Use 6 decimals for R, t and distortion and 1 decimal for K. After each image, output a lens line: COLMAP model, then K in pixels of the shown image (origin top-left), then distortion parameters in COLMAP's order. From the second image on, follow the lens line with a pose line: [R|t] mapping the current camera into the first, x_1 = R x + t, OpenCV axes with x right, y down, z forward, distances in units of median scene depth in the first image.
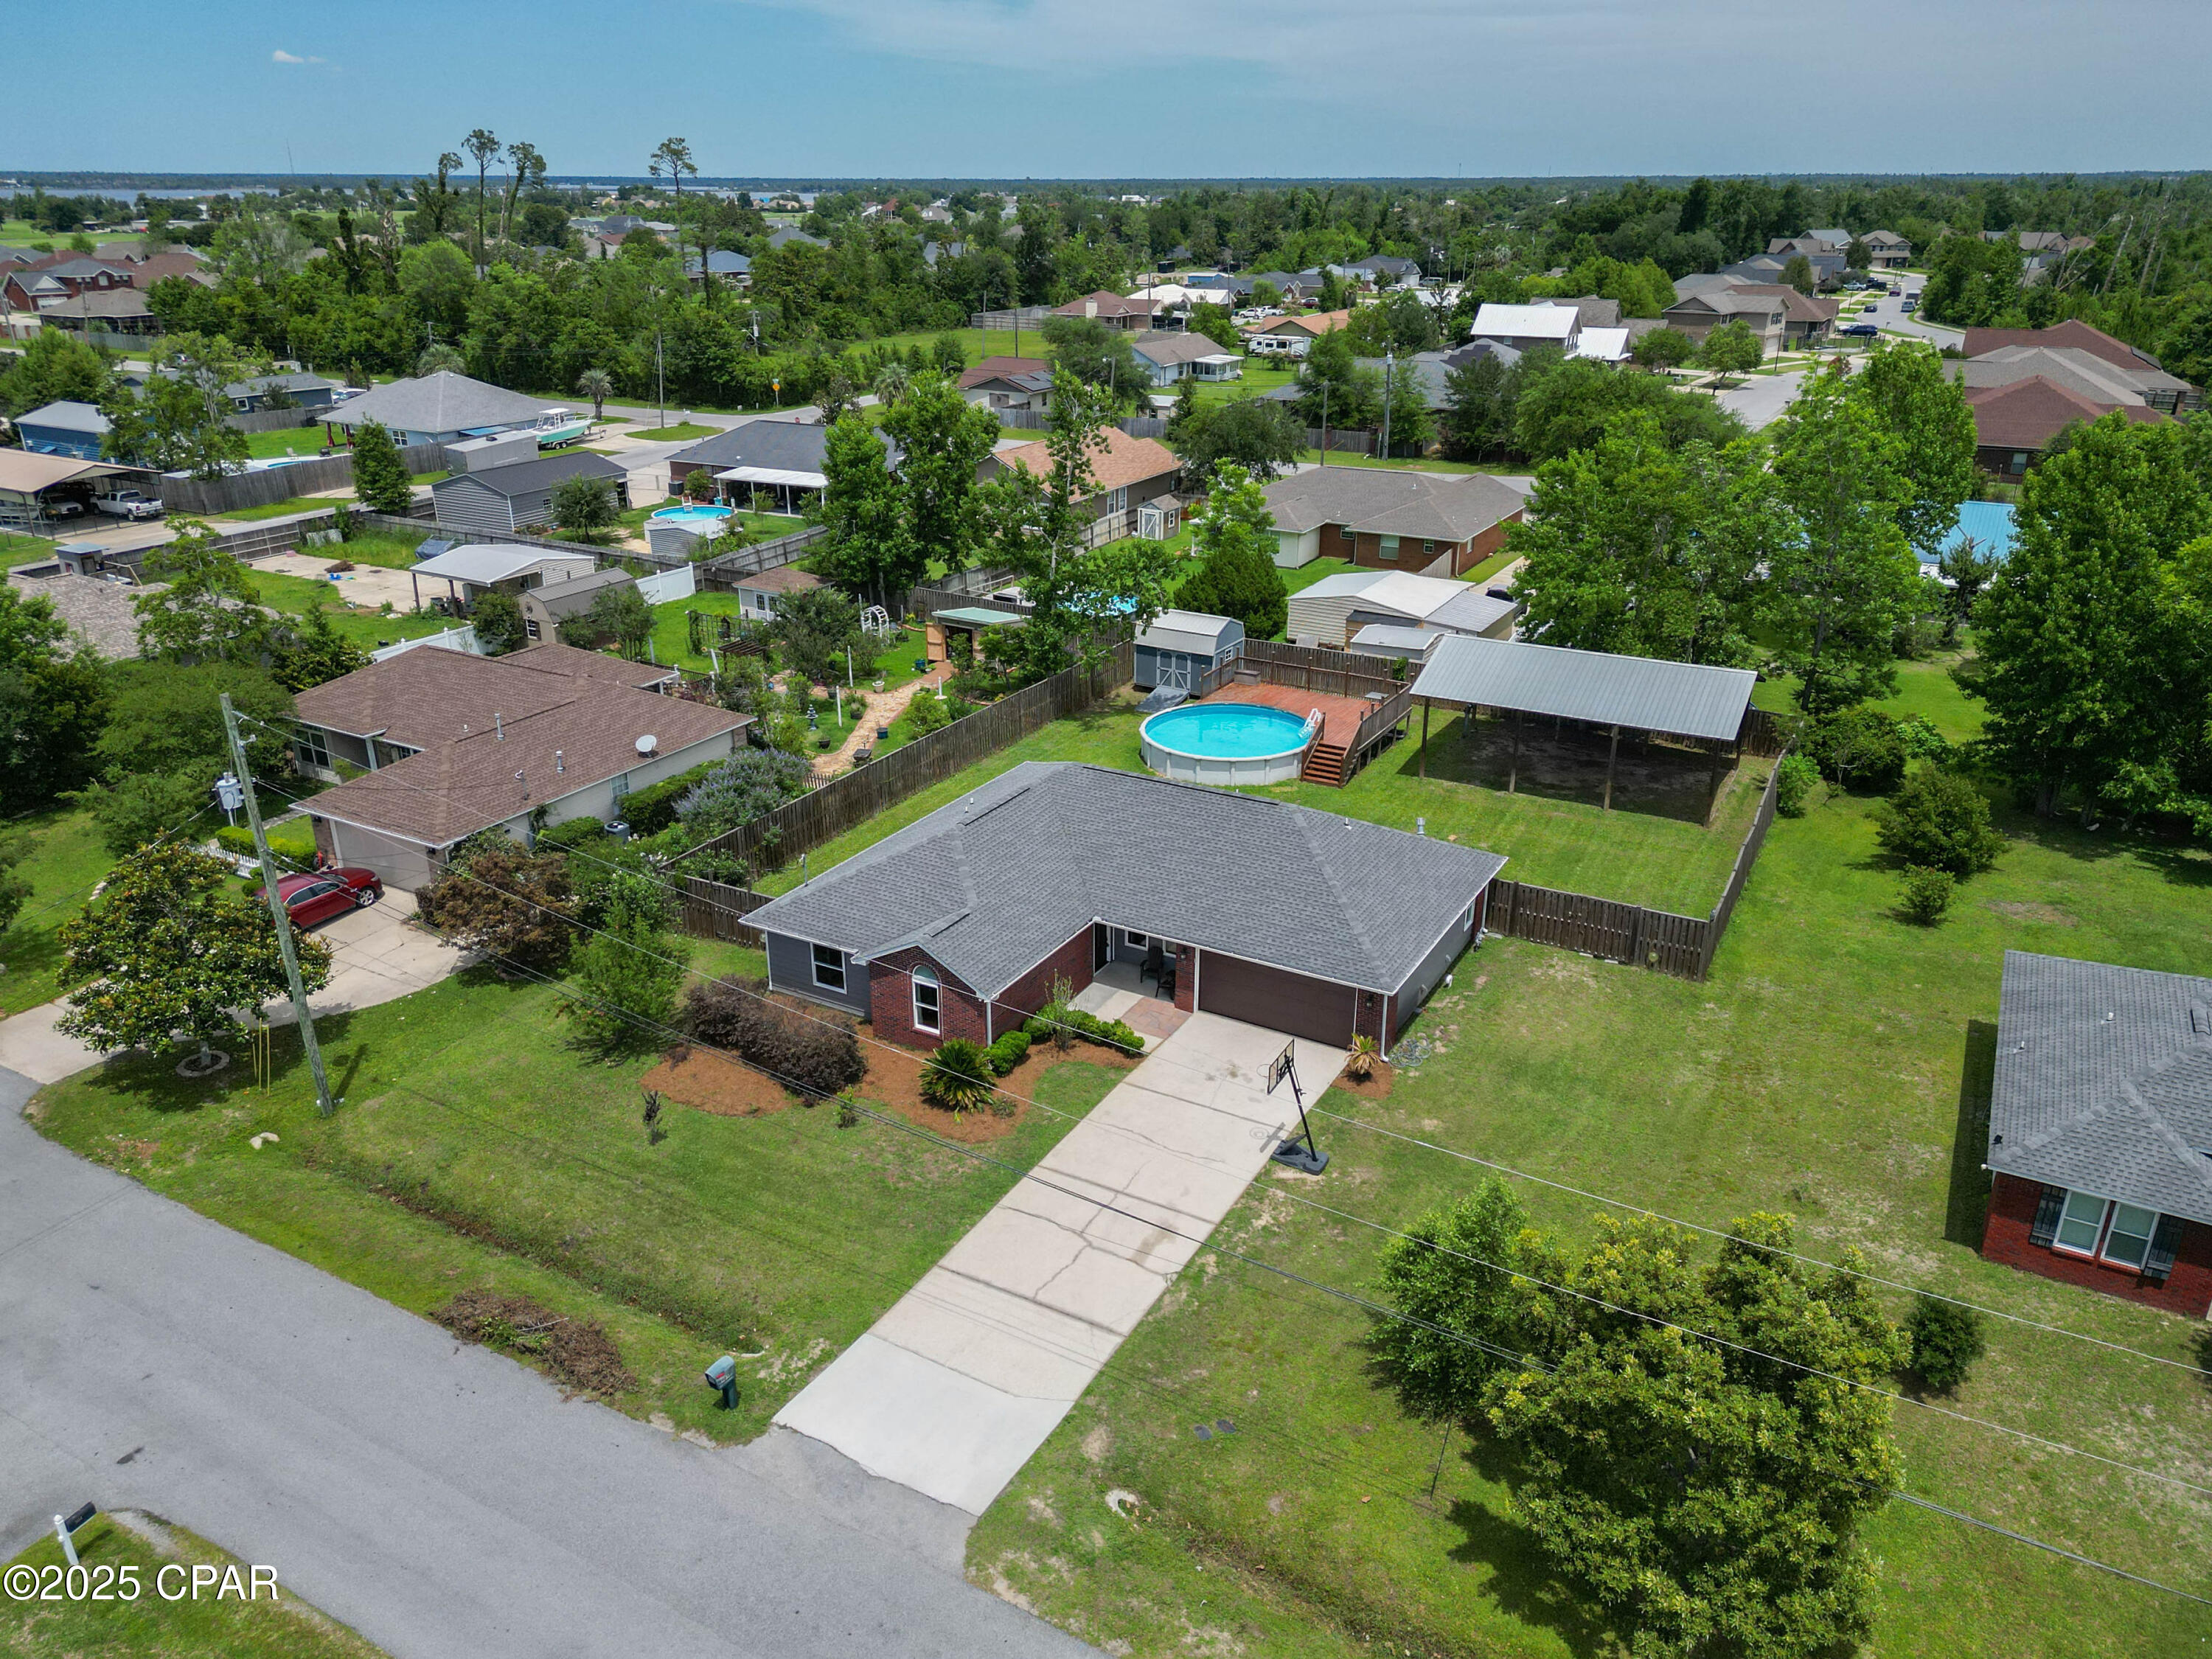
lens RADIAL K [[1535.4, 0, 1114.6], [0, 1535.4, 835.4], [0, 0, 1]] dist [0.066038, -0.059388]
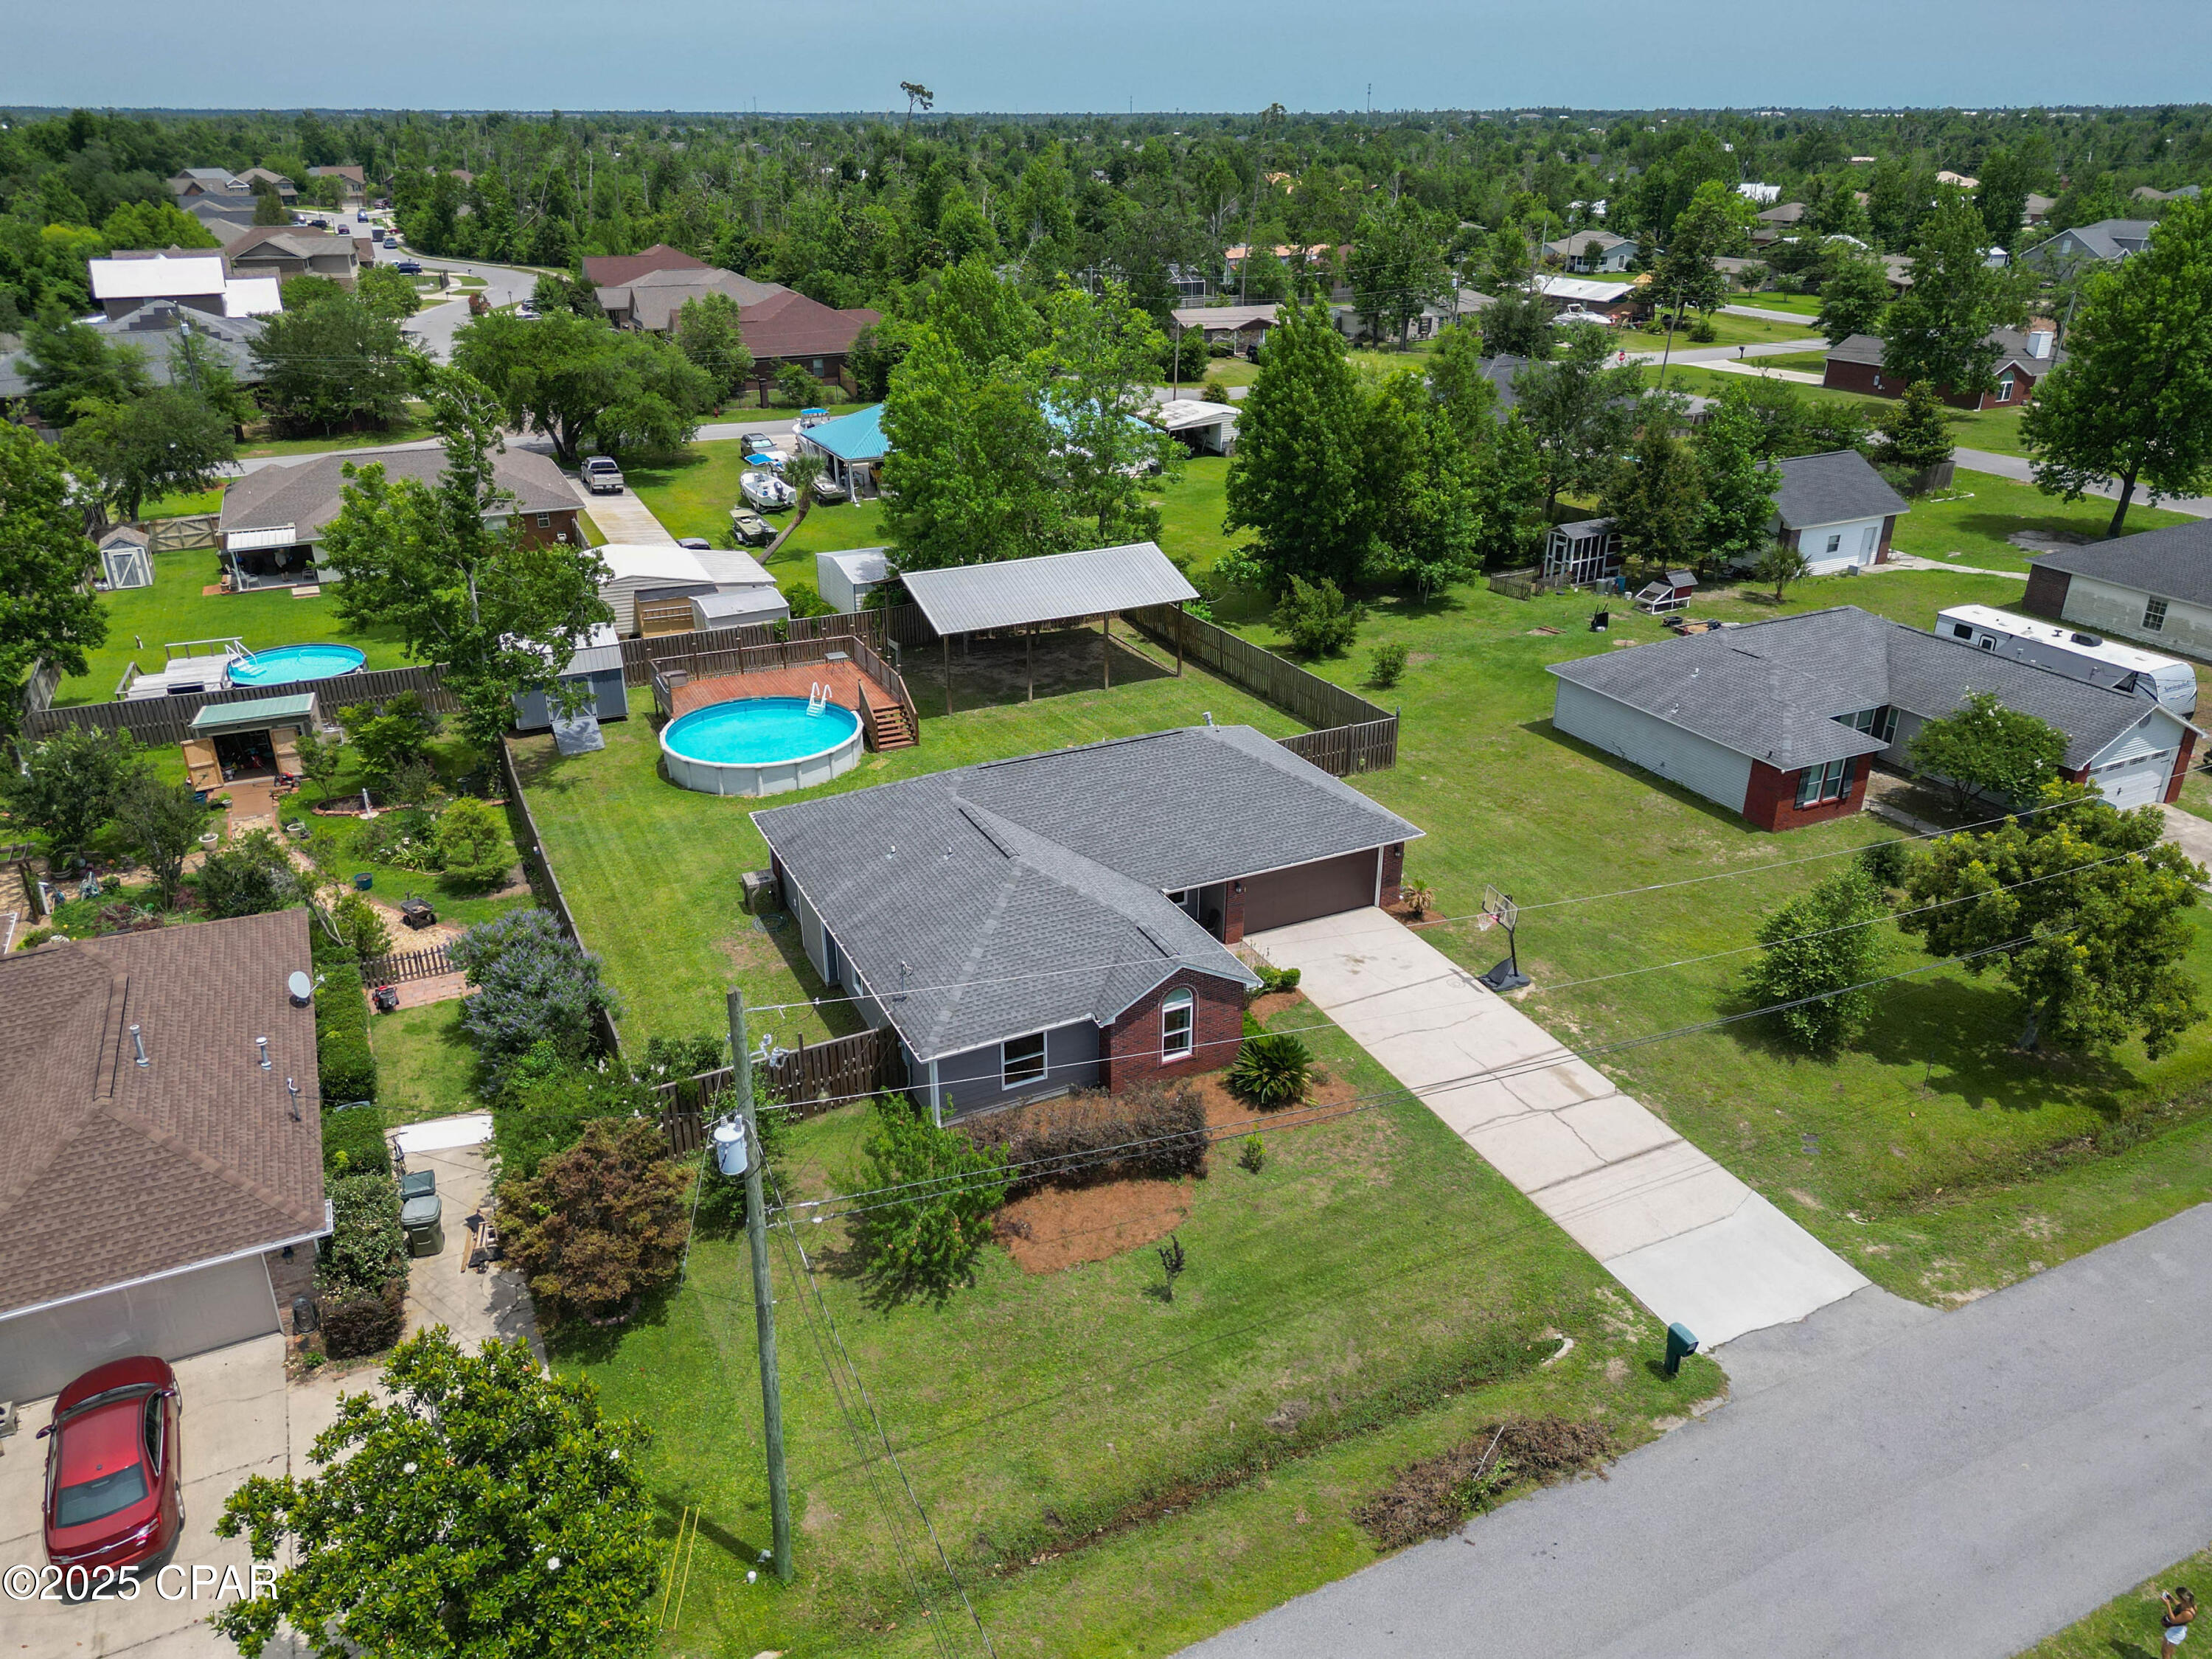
lens RADIAL K [[1535.4, 0, 1093.5], [0, 1535.4, 814.6], [0, 0, 1]] dist [0.066038, -0.059388]
pose [[0.576220, -0.336537, 0.744791, -0.747273], [0.318910, 0.931633, 0.174232, -0.174270], [-0.752507, 0.137126, 0.644150, 0.410136]]
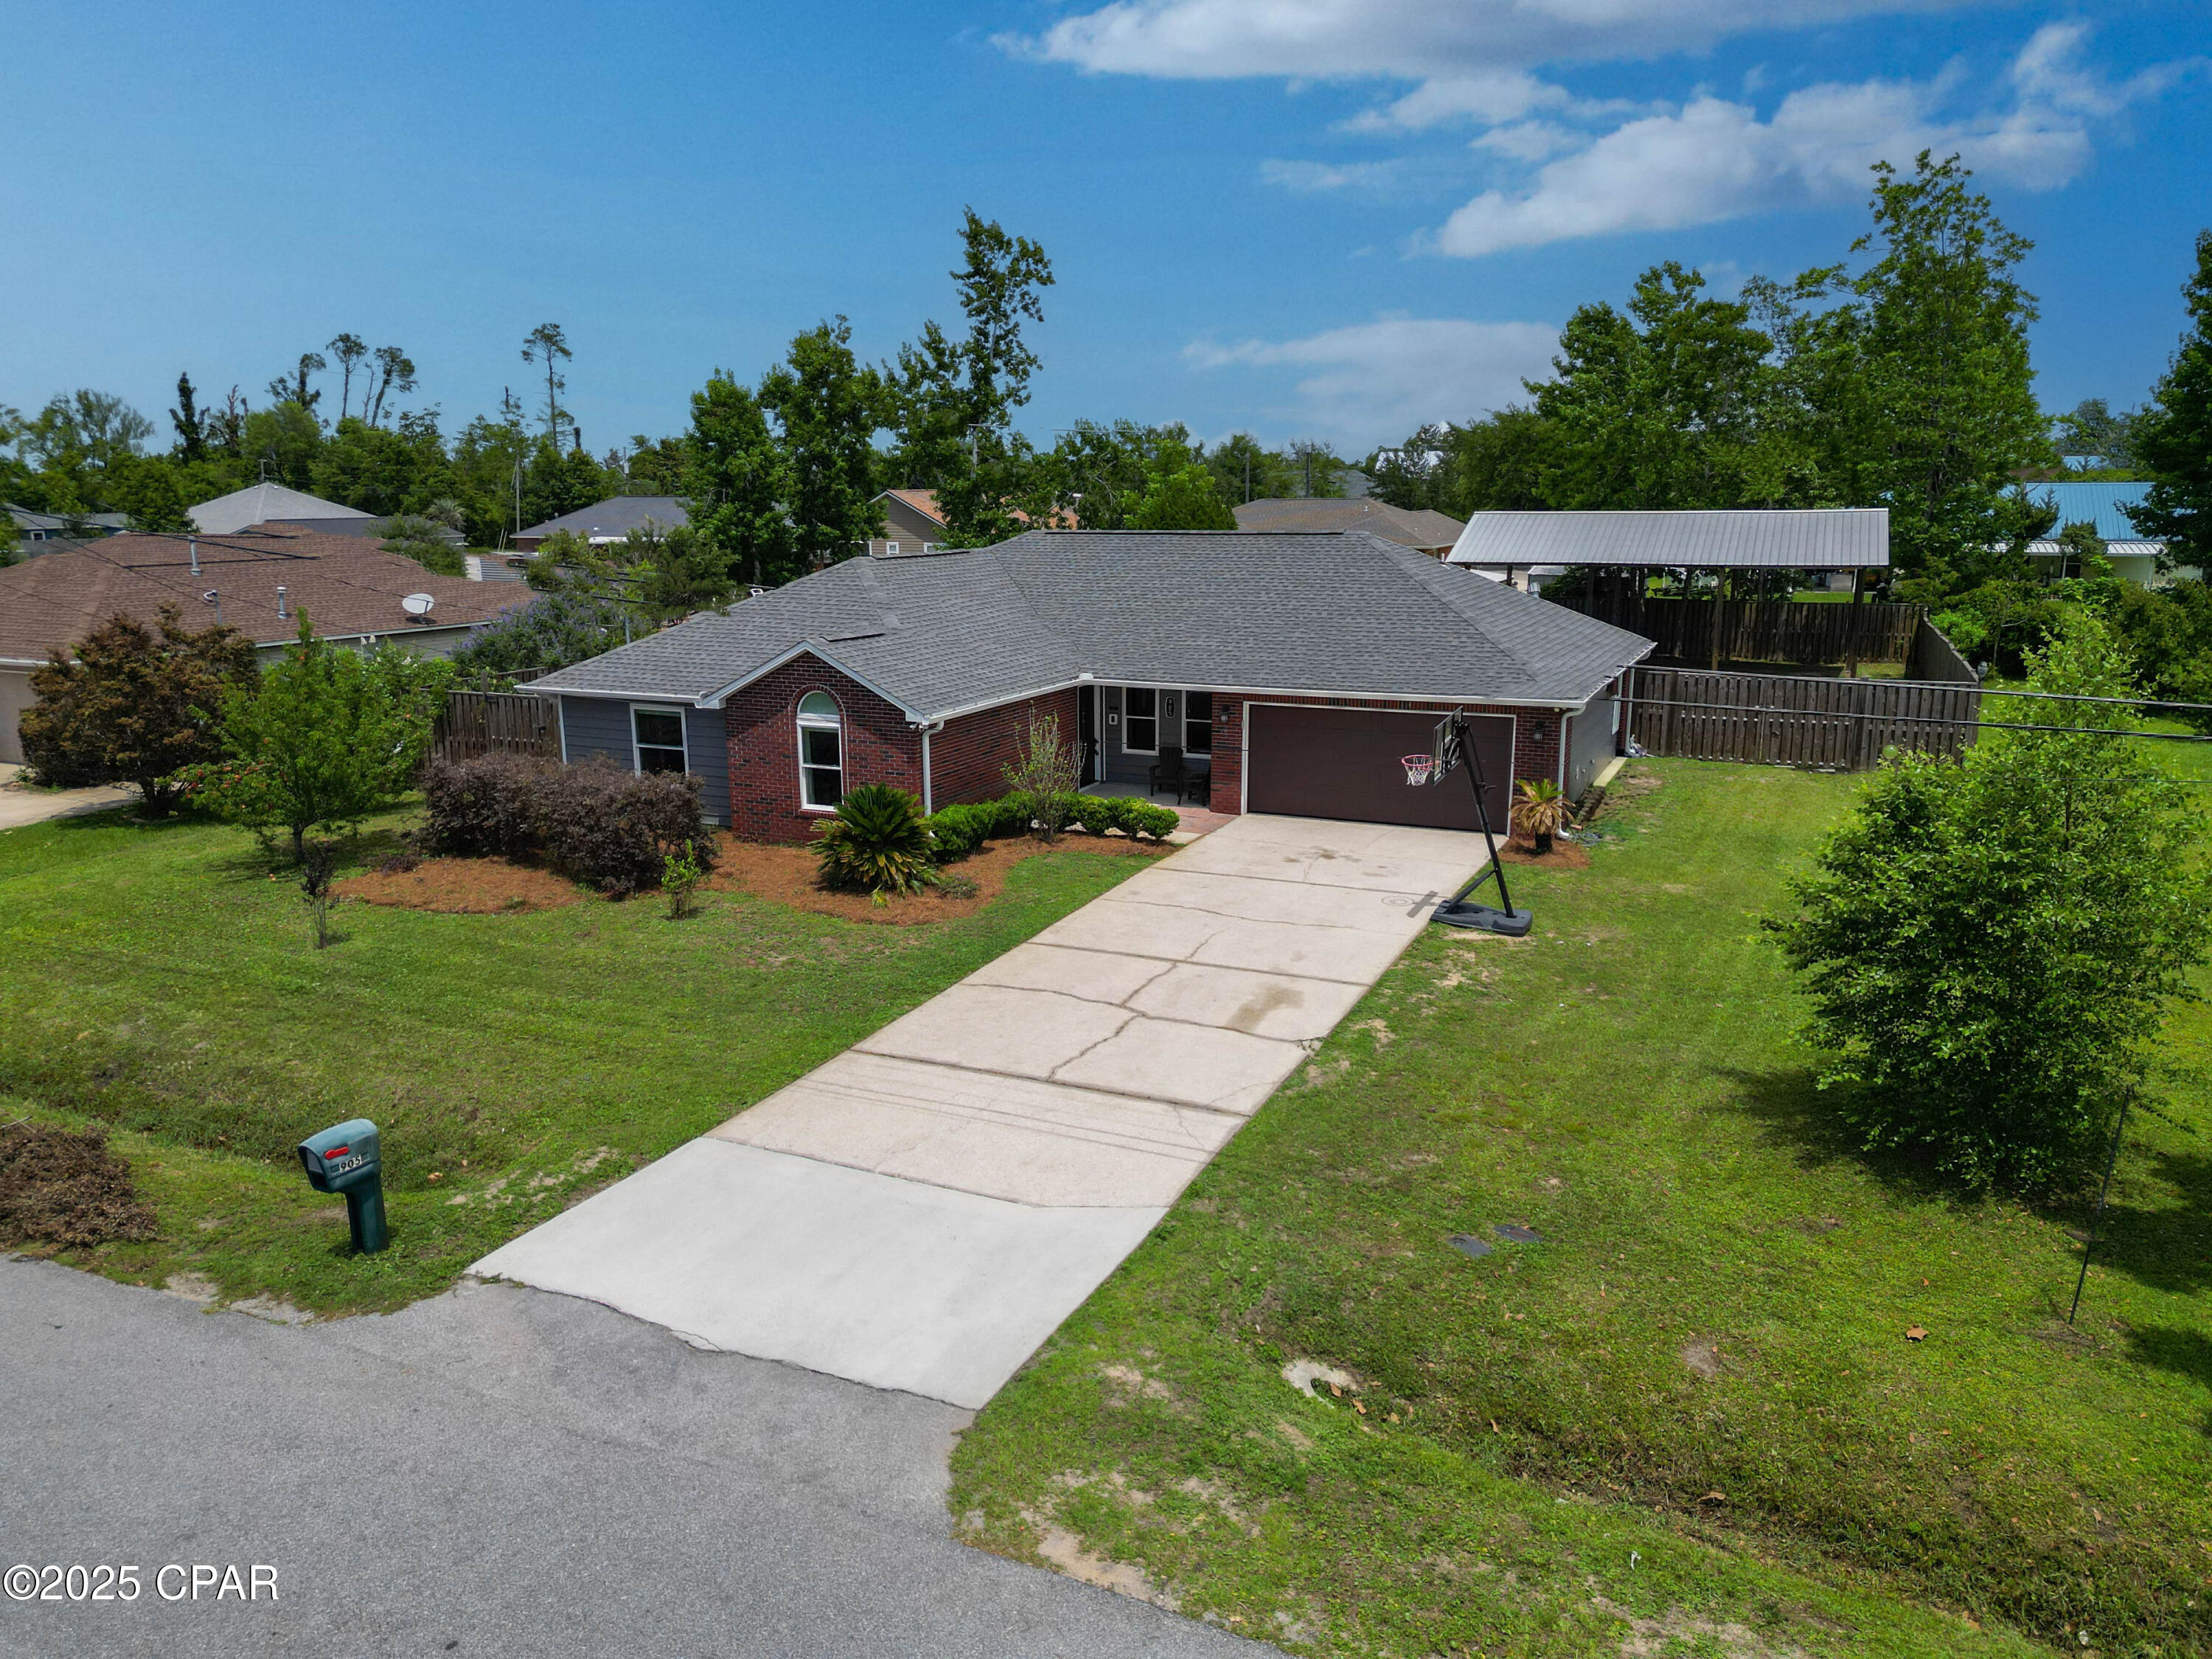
lens RADIAL K [[1535.4, 0, 1110.7], [0, 1535.4, 820.5], [0, 0, 1]] dist [0.066038, -0.059388]
pose [[0.996996, -0.025965, 0.072970, -0.050434], [0.038595, 0.983381, -0.177406, 0.233029], [-0.067151, 0.179690, 0.981429, 0.378732]]
